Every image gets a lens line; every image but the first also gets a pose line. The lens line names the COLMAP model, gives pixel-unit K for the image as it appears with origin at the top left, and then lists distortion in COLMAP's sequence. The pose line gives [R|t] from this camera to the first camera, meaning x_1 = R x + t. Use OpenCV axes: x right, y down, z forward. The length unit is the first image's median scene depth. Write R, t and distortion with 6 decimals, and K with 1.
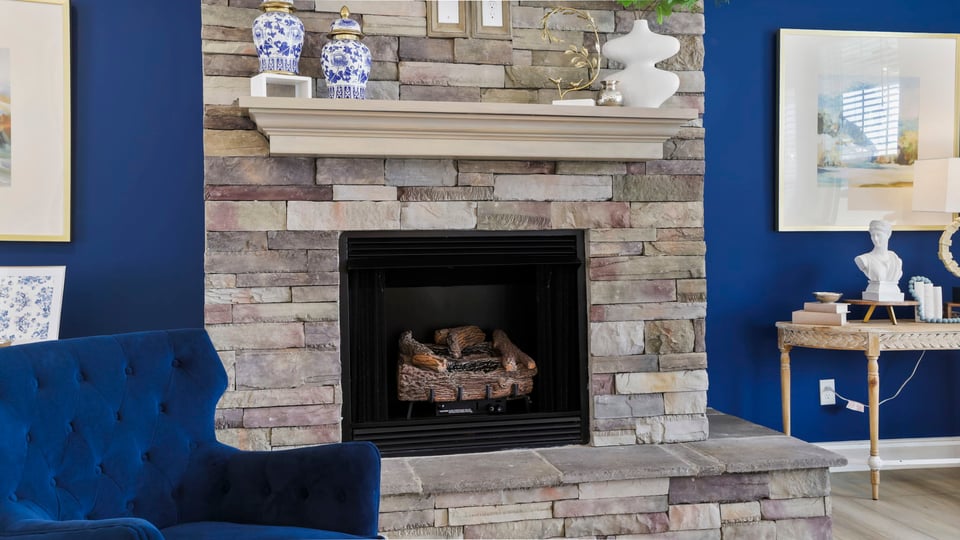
lens RADIAL K [[916.4, 0, 480.5], [0, 916.4, 235.8], [0, 0, 1]] dist [0.067268, 0.007529]
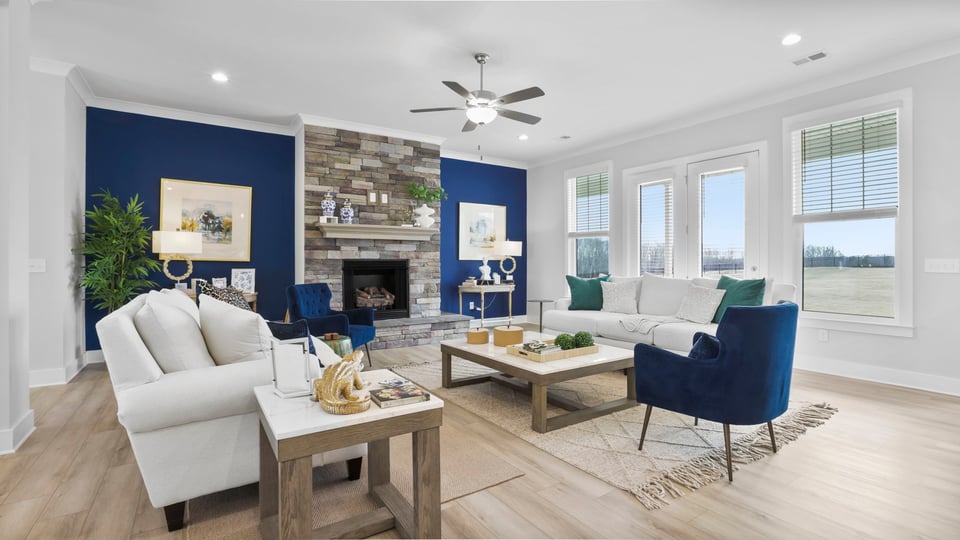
lens RADIAL K [[440.5, 0, 492.5], [0, 440.5, 267.4], [0, 0, 1]] dist [-0.031461, 0.000207]
pose [[0.927182, 0.003683, 0.374593, -0.233195], [-0.010459, 0.999816, 0.016058, -0.005710], [-0.374465, -0.018807, 0.927050, -0.749261]]
